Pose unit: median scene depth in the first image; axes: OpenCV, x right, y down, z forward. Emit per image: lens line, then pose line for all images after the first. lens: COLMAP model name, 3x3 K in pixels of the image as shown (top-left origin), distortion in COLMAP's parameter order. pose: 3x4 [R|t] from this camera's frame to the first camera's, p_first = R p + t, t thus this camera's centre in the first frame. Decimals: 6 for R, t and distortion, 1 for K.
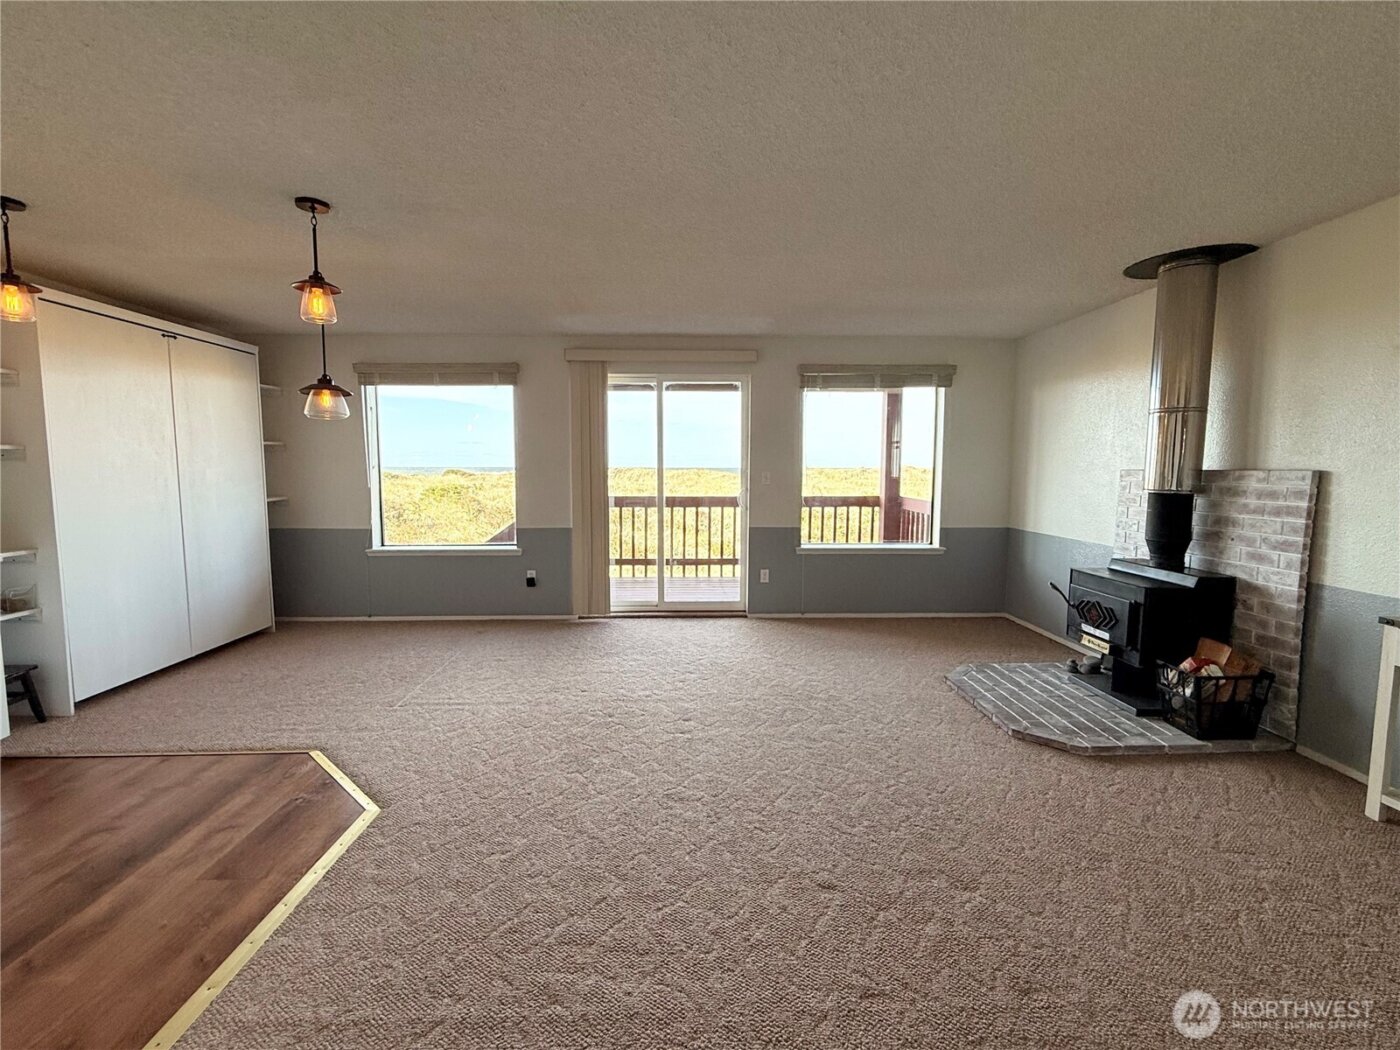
lens RADIAL K [[636.3, 0, 702.3], [0, 636.3, 527.1], [0, 0, 1]] dist [0.000407, 0.001459]
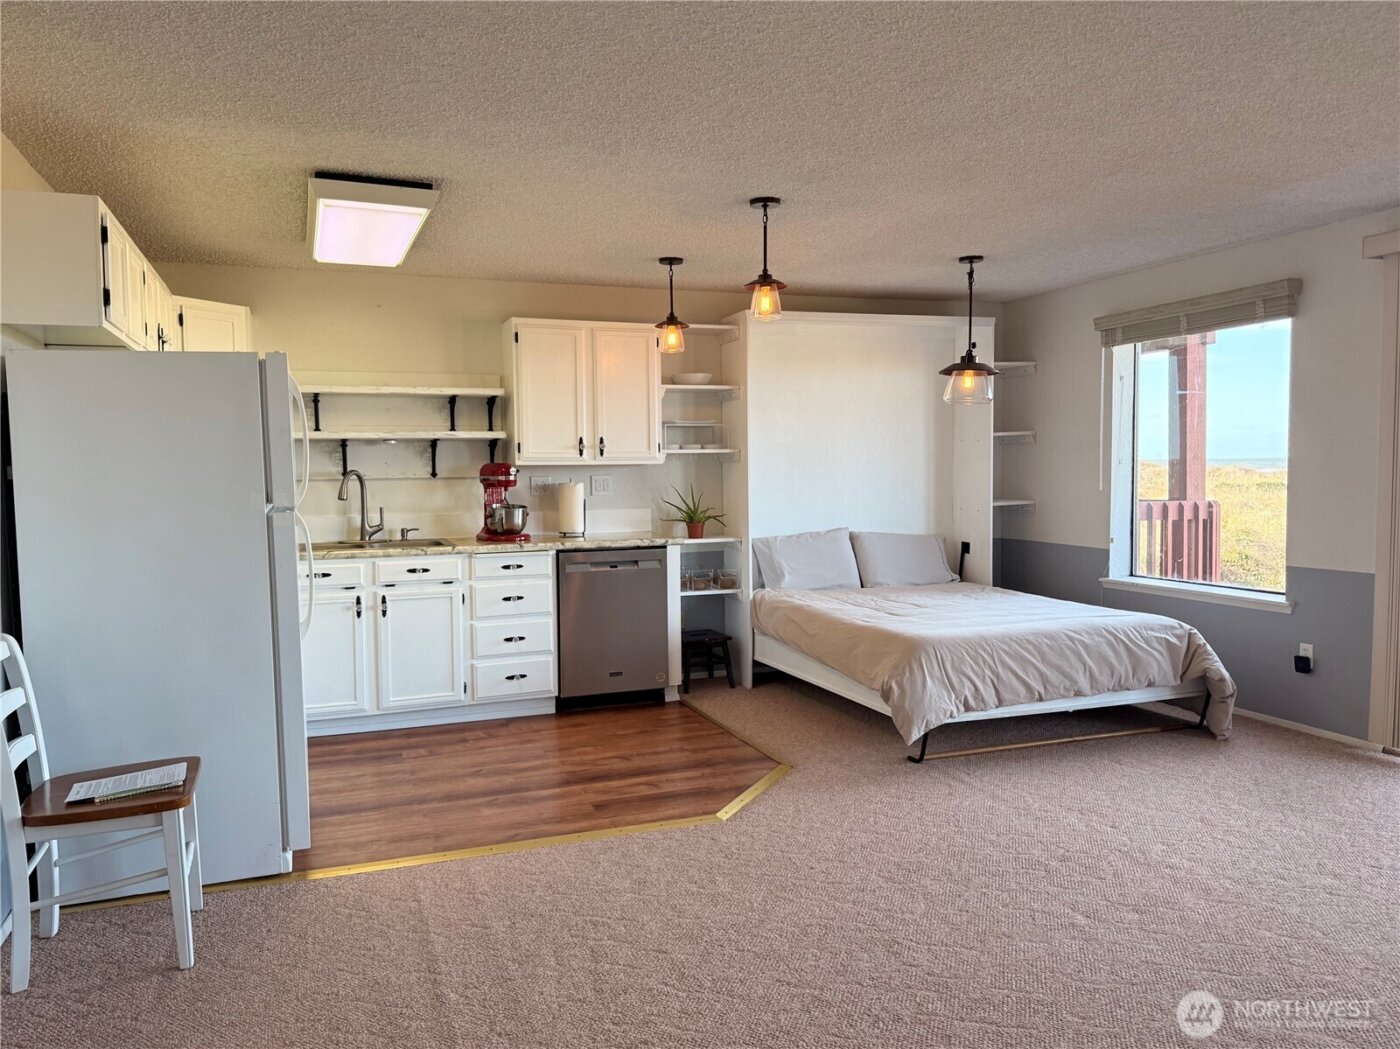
lens RADIAL K [[1052.2, 0, 698.8], [0, 1052.2, 522.6], [0, 0, 1]] dist [0.053361, -0.061397]
pose [[0.314045, 0.044629, -0.948359, 0.592475], [-0.075994, 0.996871, 0.021747, -0.023120], [0.946362, 0.065240, 0.316454, 0.258737]]
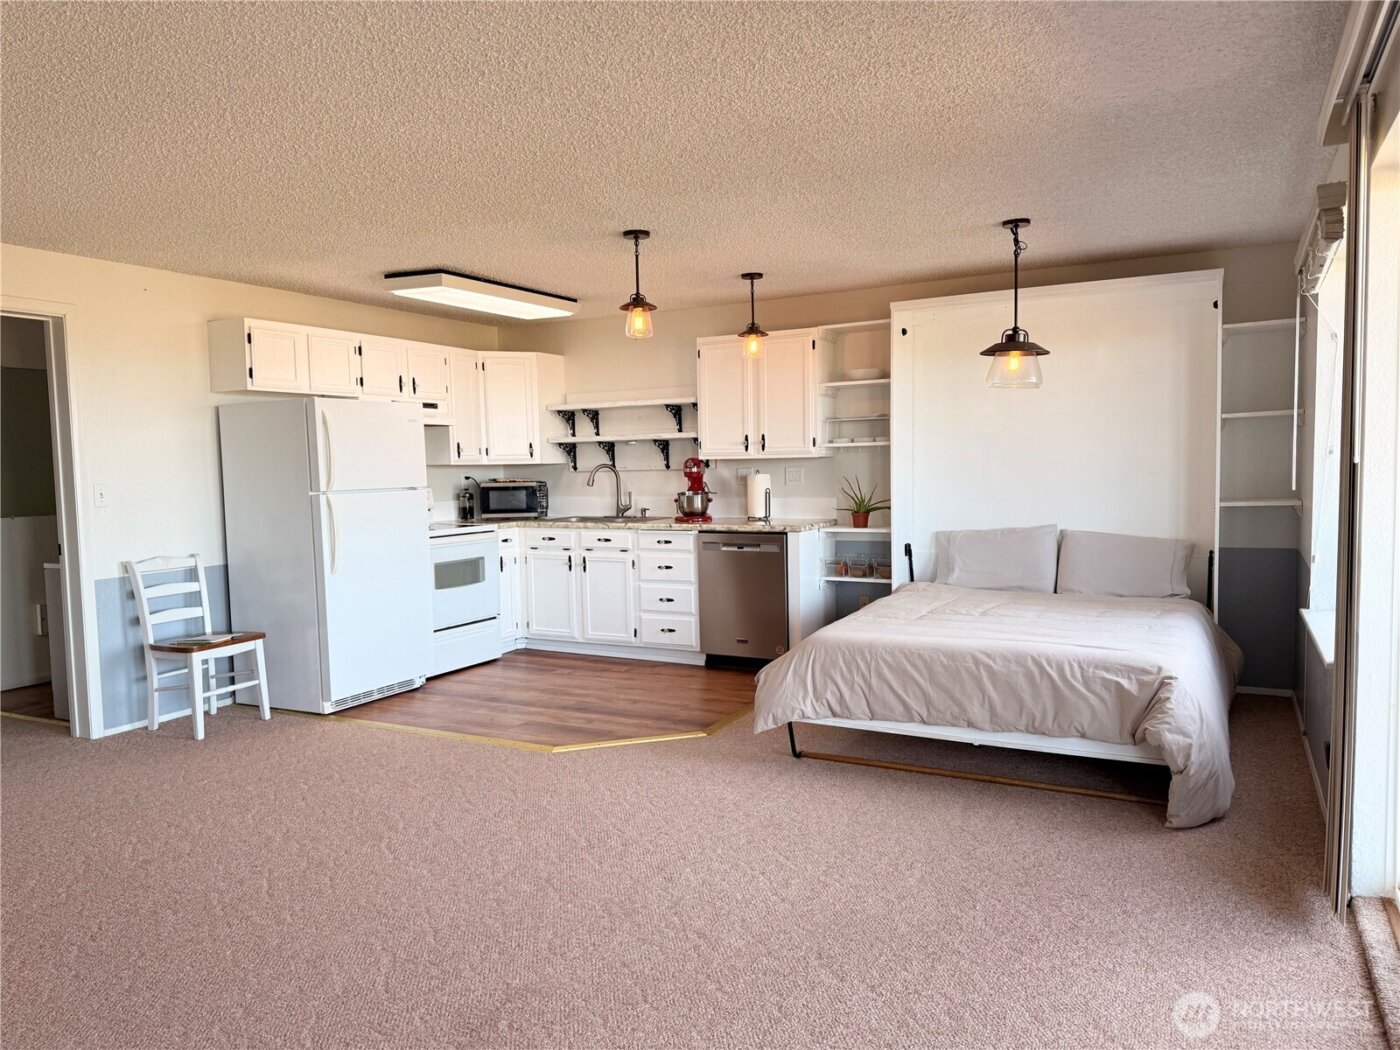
lens RADIAL K [[972.2, 0, 703.3], [0, 972.2, 531.3], [0, 0, 1]] dist [0.050513, -0.001772]
pose [[-0.497714, 0.070801, -0.864446, 0.549931], [-0.062610, 0.991130, 0.117226, -0.120925], [0.865078, 0.112468, -0.488866, 1.265060]]
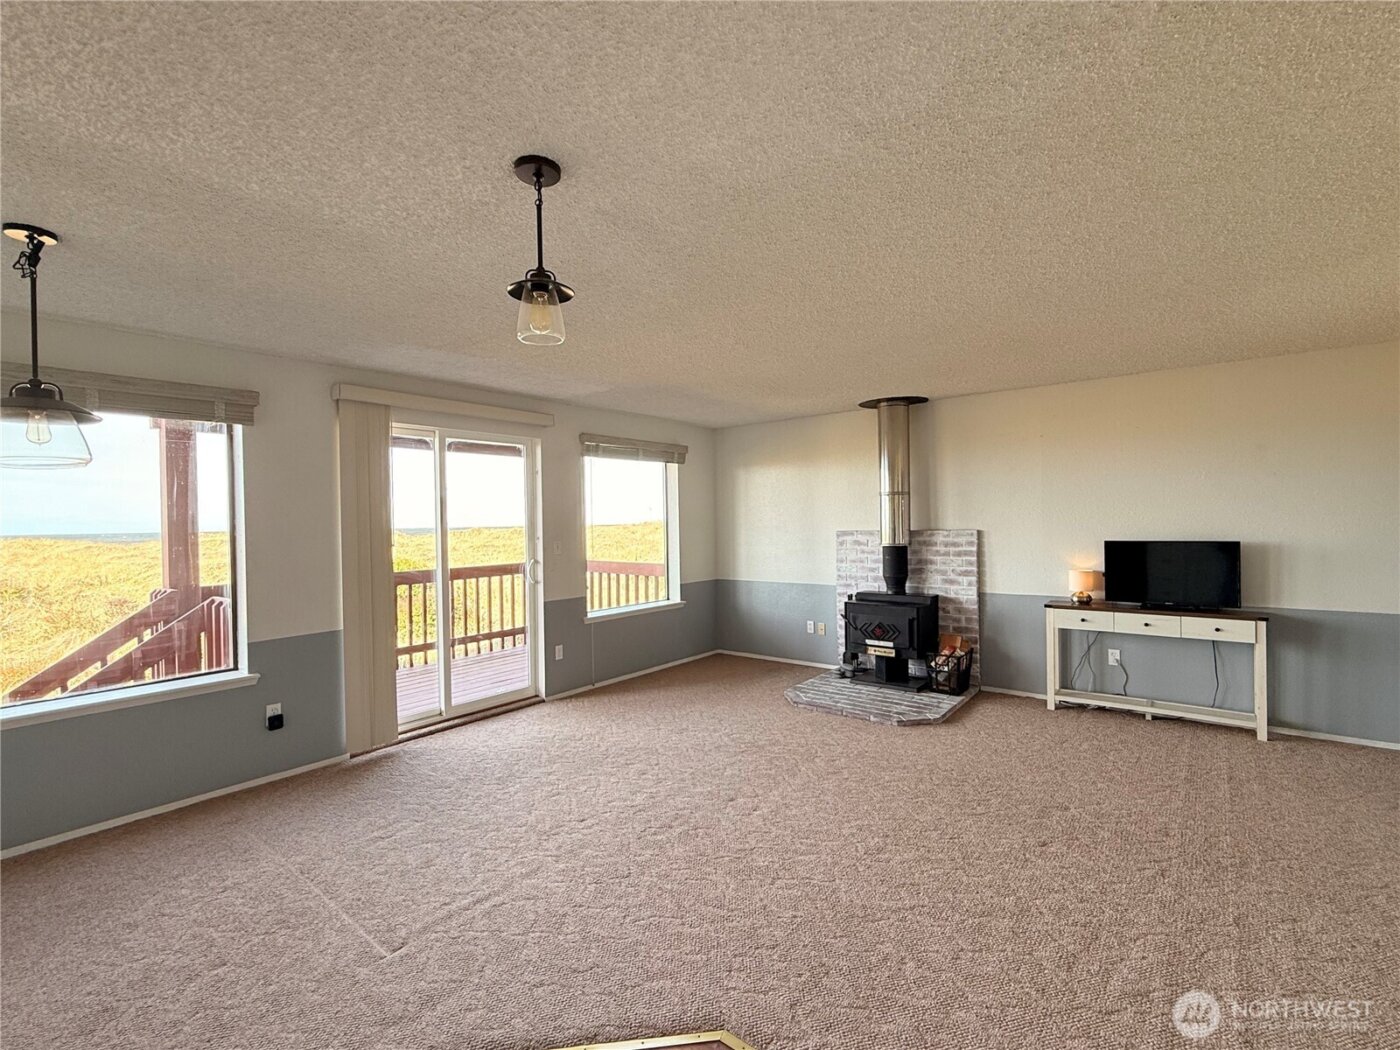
lens RADIAL K [[636.3, 0, 701.8], [0, 636.3, 522.6], [0, 0, 1]] dist [0.000407, 0.001459]
pose [[0.644714, -0.014221, 0.764291, -0.644575], [0.090540, 0.994210, -0.057876, -0.053184], [-0.759043, 0.106513, 0.642269, 0.298986]]
